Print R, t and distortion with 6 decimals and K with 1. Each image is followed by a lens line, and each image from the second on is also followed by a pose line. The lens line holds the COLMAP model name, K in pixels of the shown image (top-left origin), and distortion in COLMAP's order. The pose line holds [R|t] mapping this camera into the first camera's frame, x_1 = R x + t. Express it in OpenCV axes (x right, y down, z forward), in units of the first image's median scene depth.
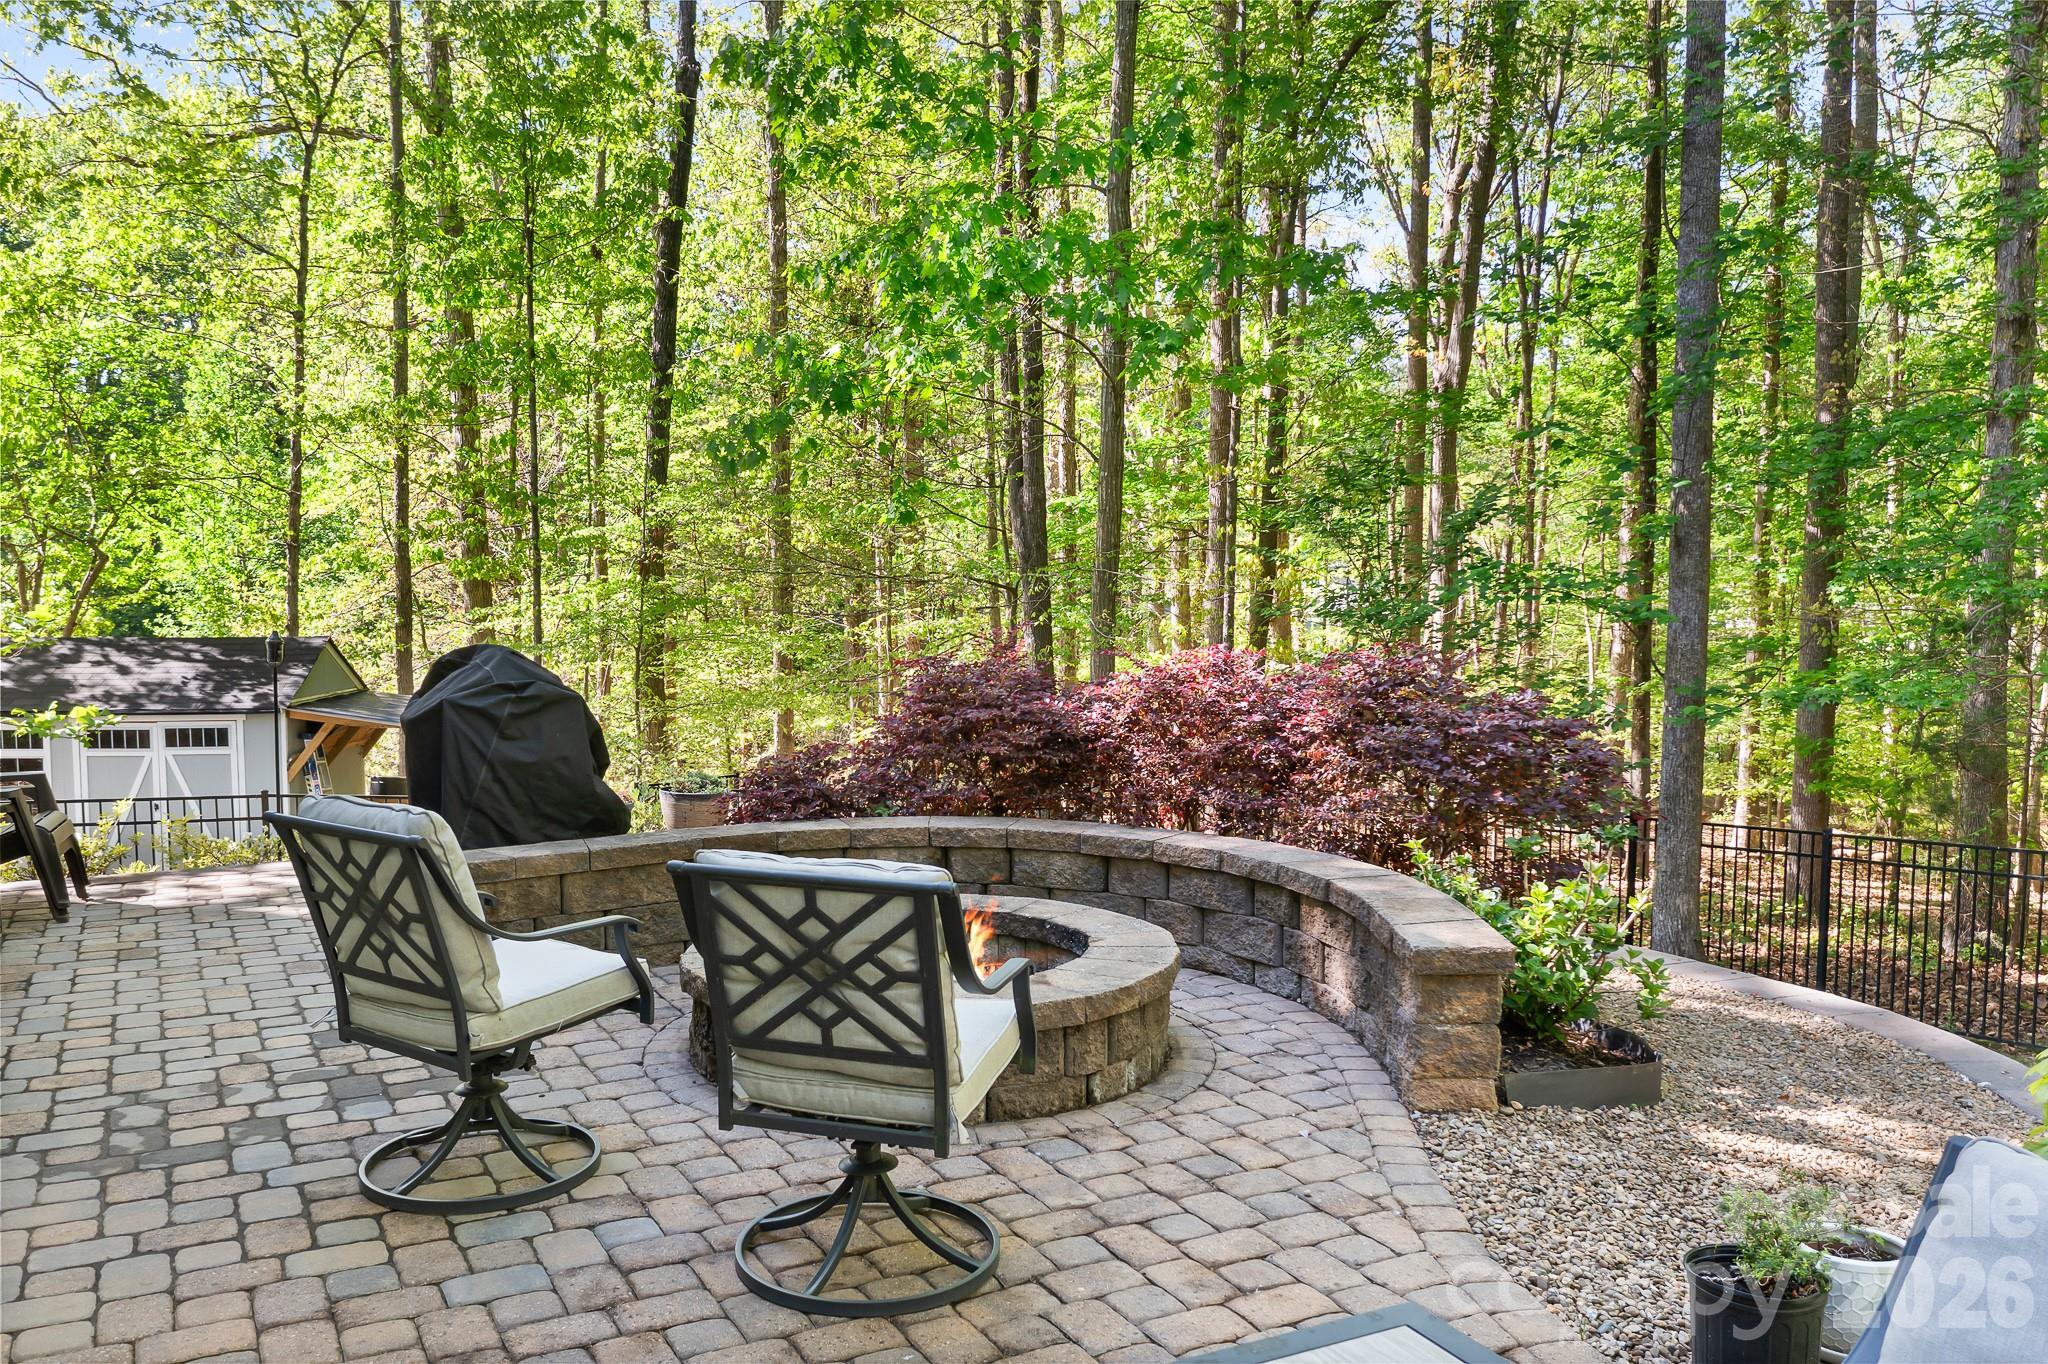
lens RADIAL K [[1621.5, 0, 1020.9], [0, 1621.5, 692.4], [0, 0, 1]] dist [-0.012196, -0.000879]
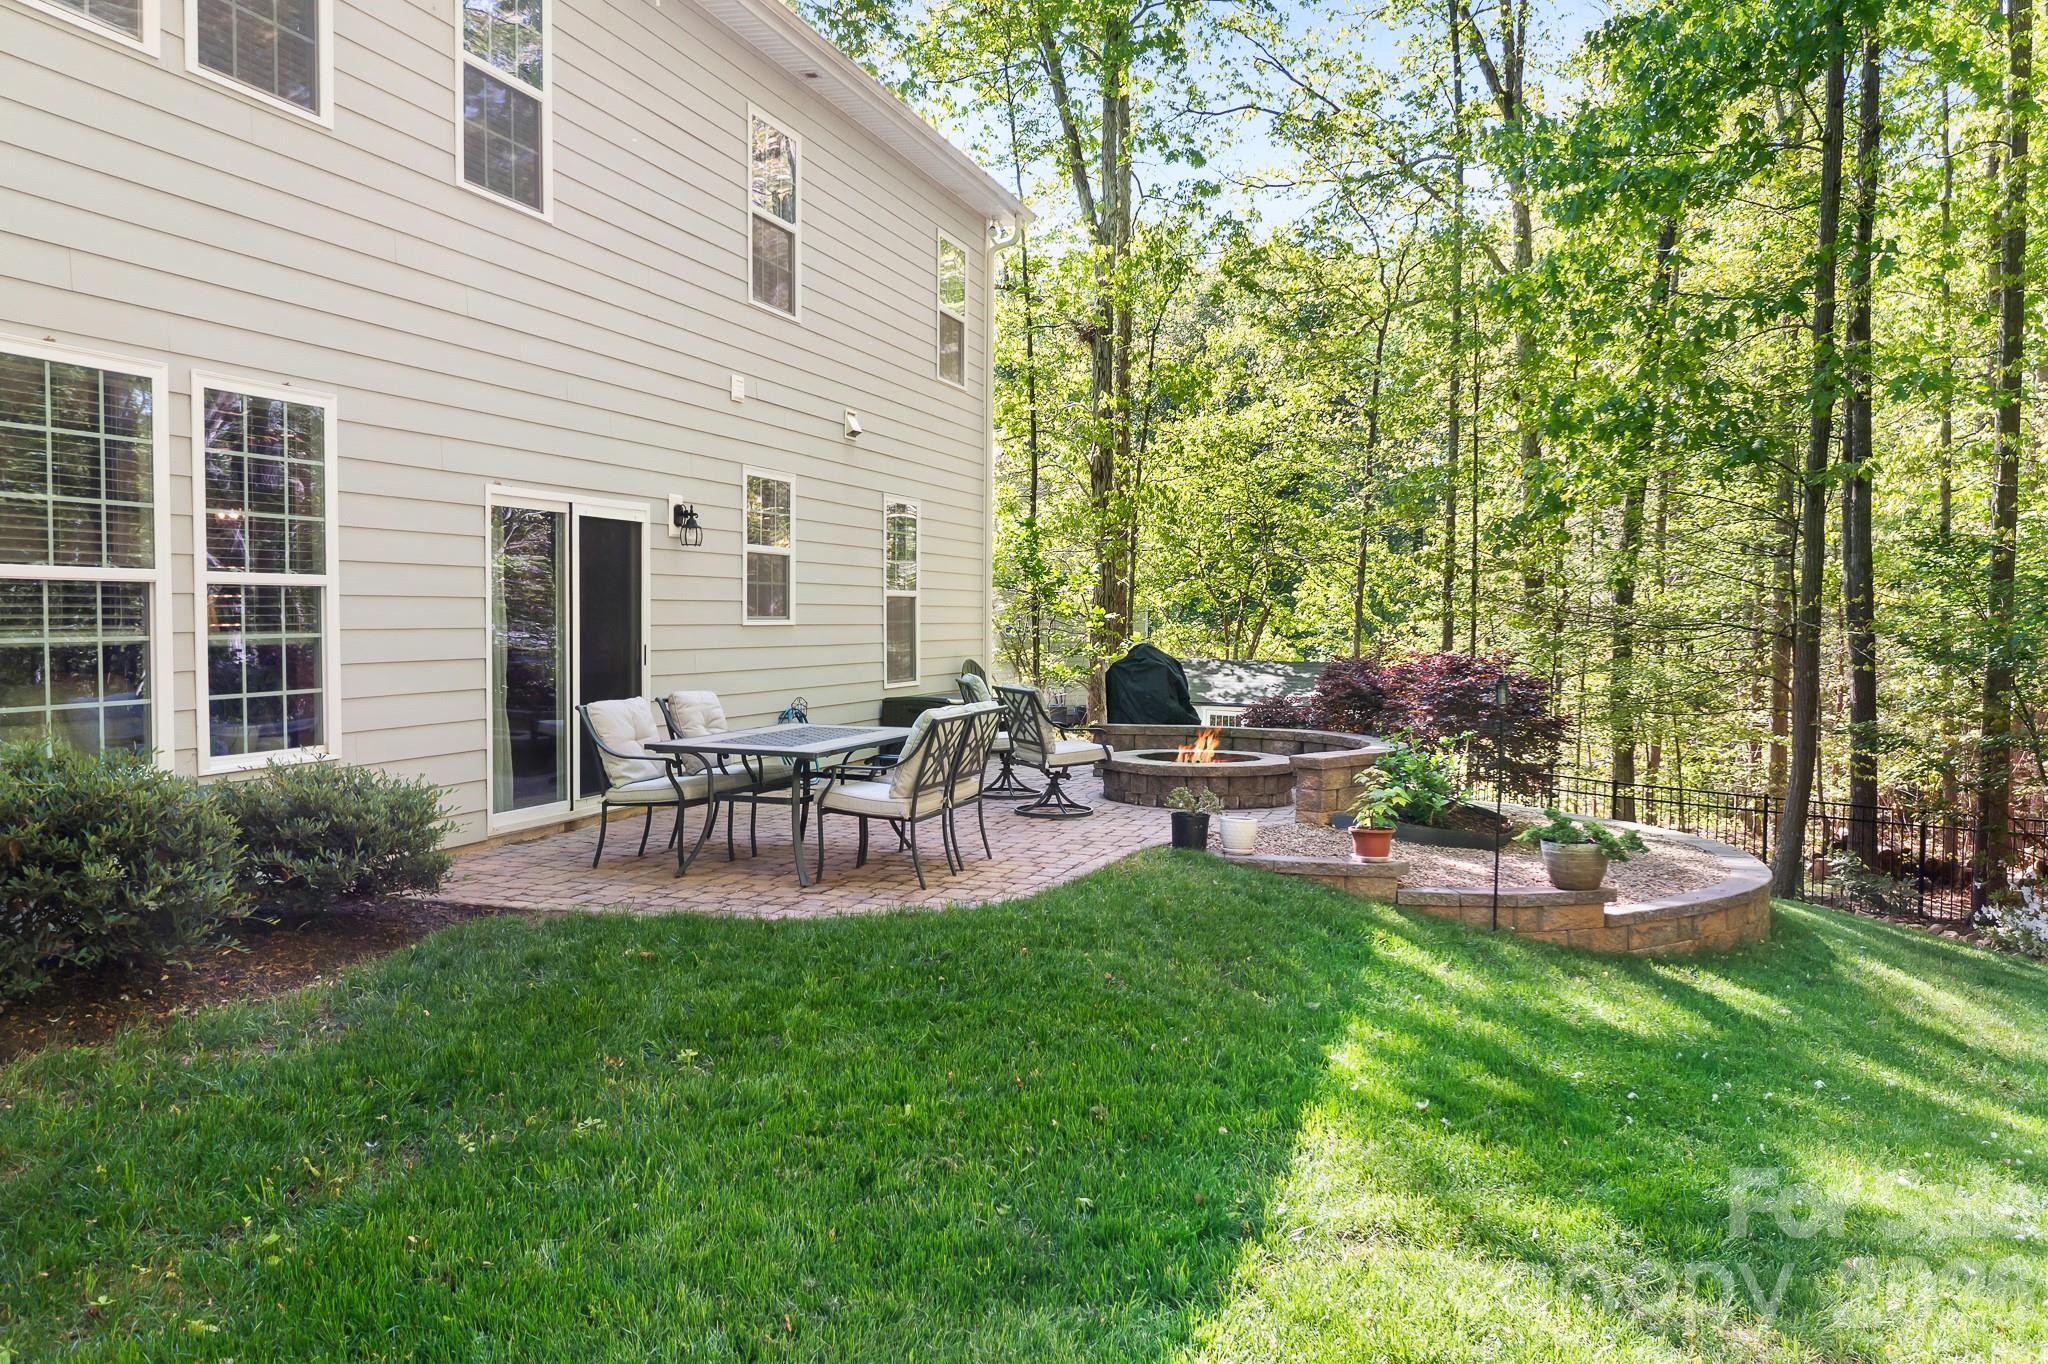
lens RADIAL K [[1621.5, 0, 1020.9], [0, 1621.5, 692.4], [0, 0, 1]] dist [-0.012196, -0.000879]
pose [[0.701950, 0.043916, -0.710871, 0.457282], [-0.070395, 0.997488, -0.007888, 0.028444], [0.708739, 0.055579, 0.703278, -0.303231]]
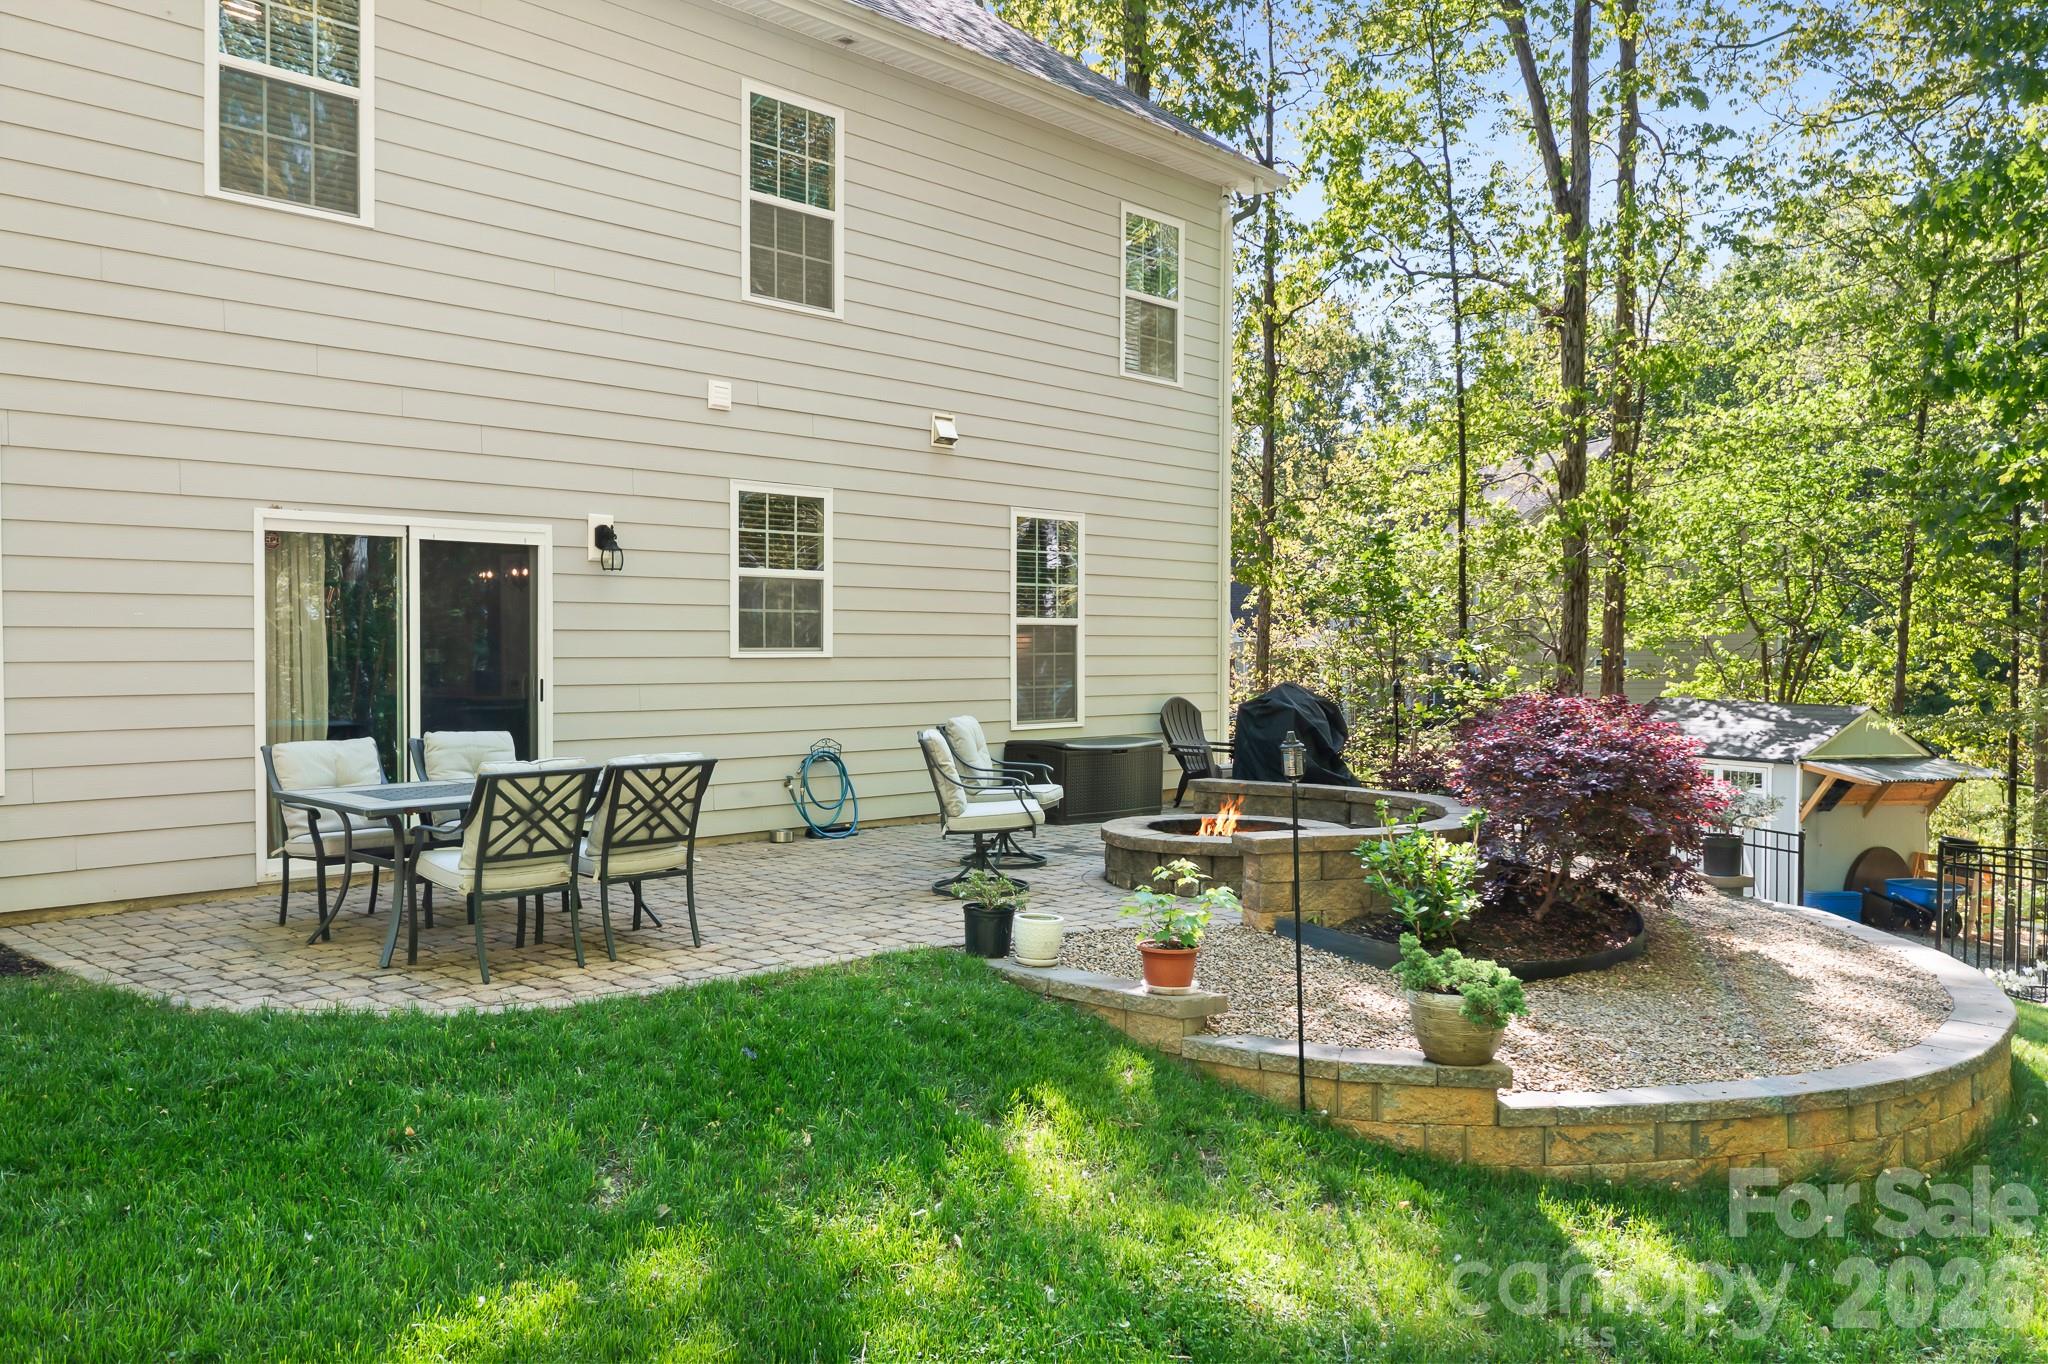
lens RADIAL K [[1621.5, 0, 1020.9], [0, 1621.5, 692.4], [0, 0, 1]] dist [-0.012196, -0.000879]
pose [[0.335831, 0.035541, -0.941252, 0.508245], [-0.085485, 0.996314, 0.007120, -0.000253], [0.938035, 0.078072, 0.337631, 0.018731]]
